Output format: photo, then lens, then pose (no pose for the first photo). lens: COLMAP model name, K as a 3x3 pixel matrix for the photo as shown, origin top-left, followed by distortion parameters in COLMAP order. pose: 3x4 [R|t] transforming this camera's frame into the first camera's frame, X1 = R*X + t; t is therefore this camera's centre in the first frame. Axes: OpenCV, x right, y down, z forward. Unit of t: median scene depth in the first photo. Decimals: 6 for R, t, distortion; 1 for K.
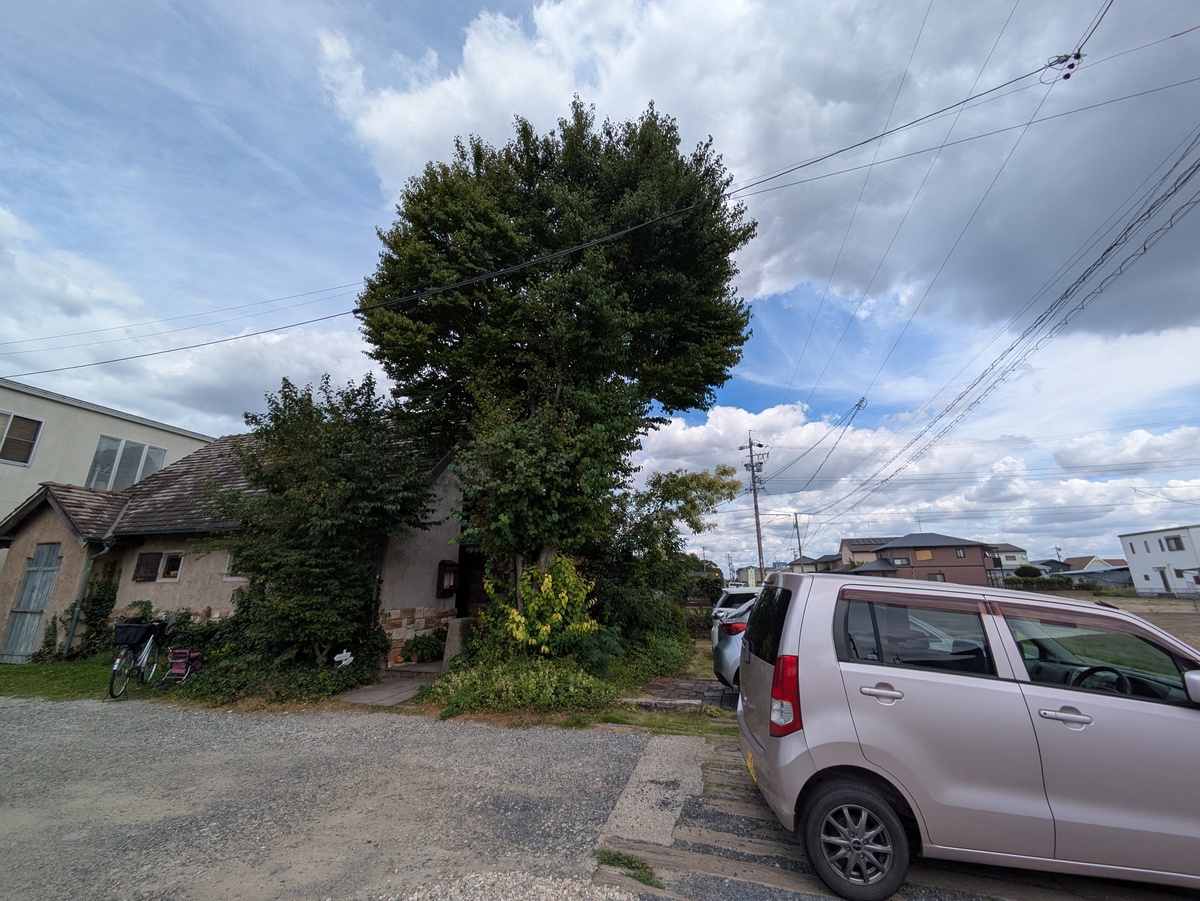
lens RADIAL K [[476.9, 0, 600.0], [0, 476.9, 450.5], [0, 0, 1]] dist [0.007248, 0.000209]
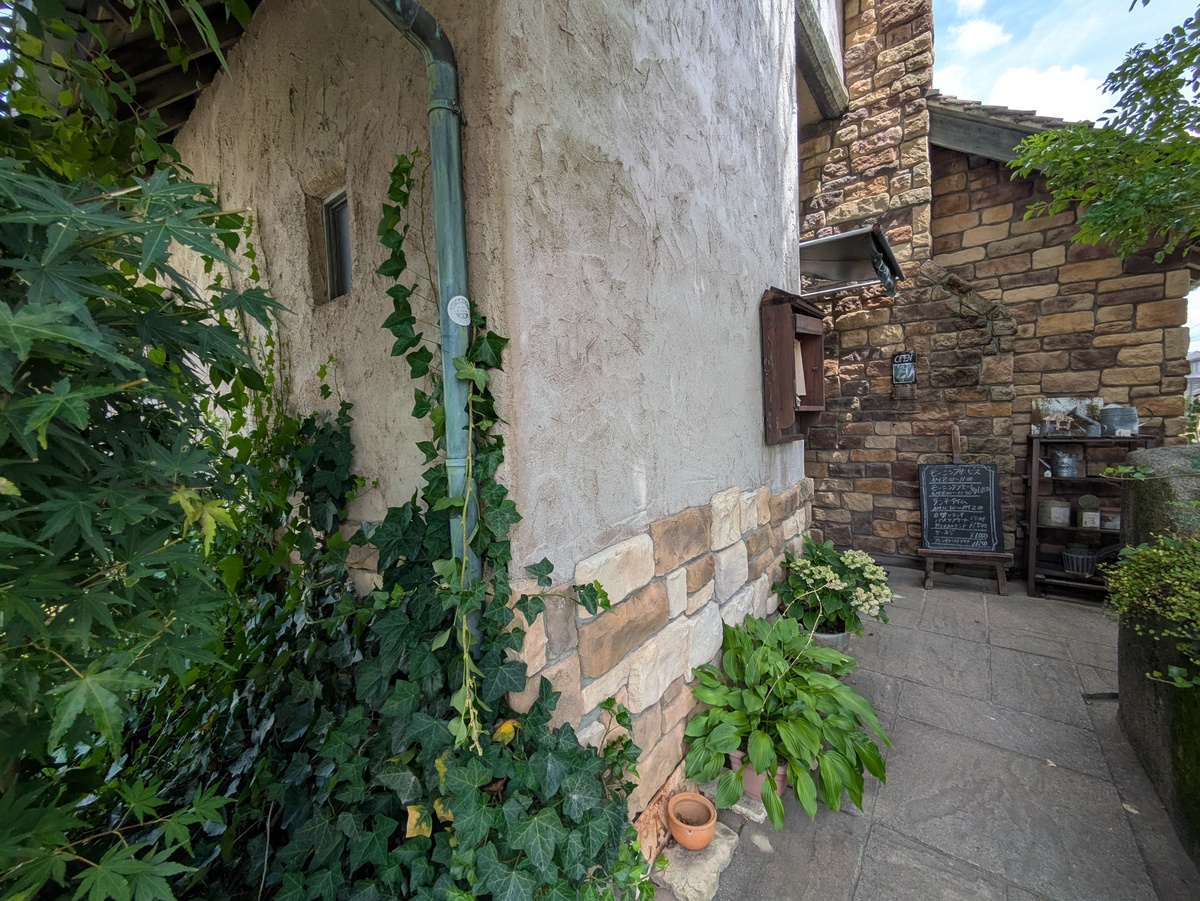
lens RADIAL K [[476.9, 0, 600.0], [0, 476.9, 450.5], [0, 0, 1]] dist [0.007248, 0.000209]
pose [[0.932897, -0.016606, -0.359759, -0.391395], [0.137130, 0.940067, 0.312201, 0.265736], [0.333013, -0.340585, 0.879263, 0.899327]]
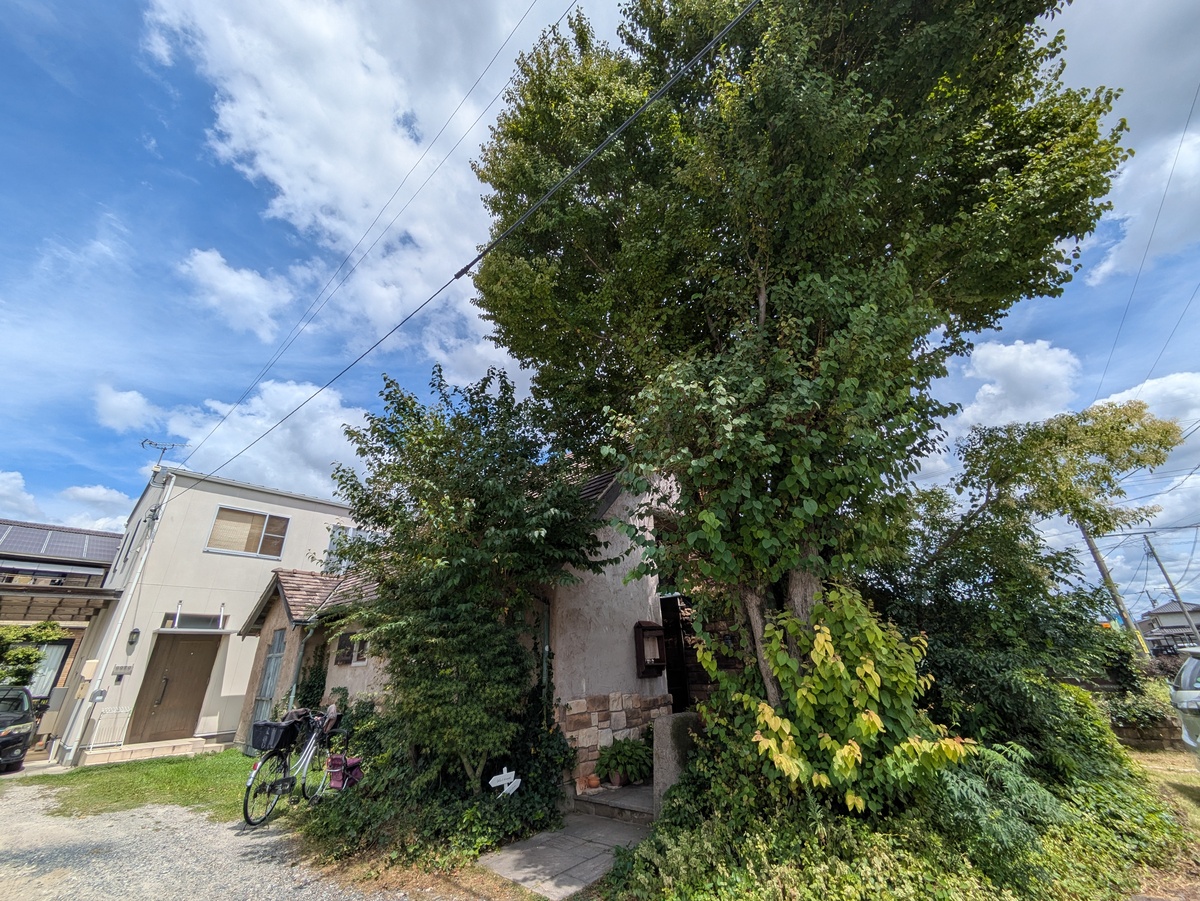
lens RADIAL K [[476.9, 0, 600.0], [0, 476.9, 450.5], [0, 0, 1]] dist [0.007248, 0.000209]
pose [[0.902592, -0.201735, -0.380302, -0.075576], [0.147964, 0.974961, -0.166007, 0.111661], [0.404269, 0.093565, 0.909842, 0.377928]]
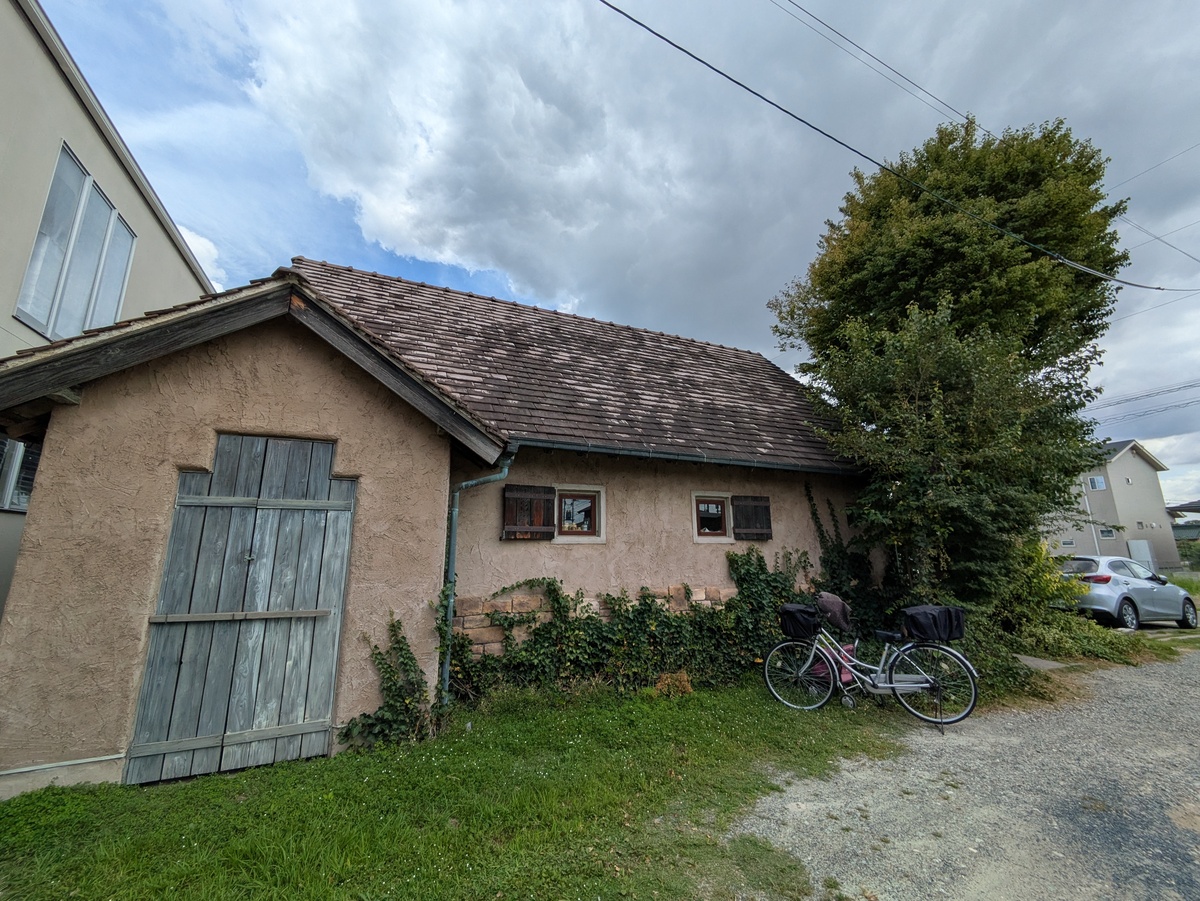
lens RADIAL K [[476.9, 0, 600.0], [0, 476.9, 450.5], [0, 0, 1]] dist [0.007248, 0.000209]
pose [[0.748611, 0.134124, 0.649302, -1.466360], [-0.181141, 0.983441, 0.005701, 0.192384], [-0.637785, -0.121884, 0.760509, 0.688569]]
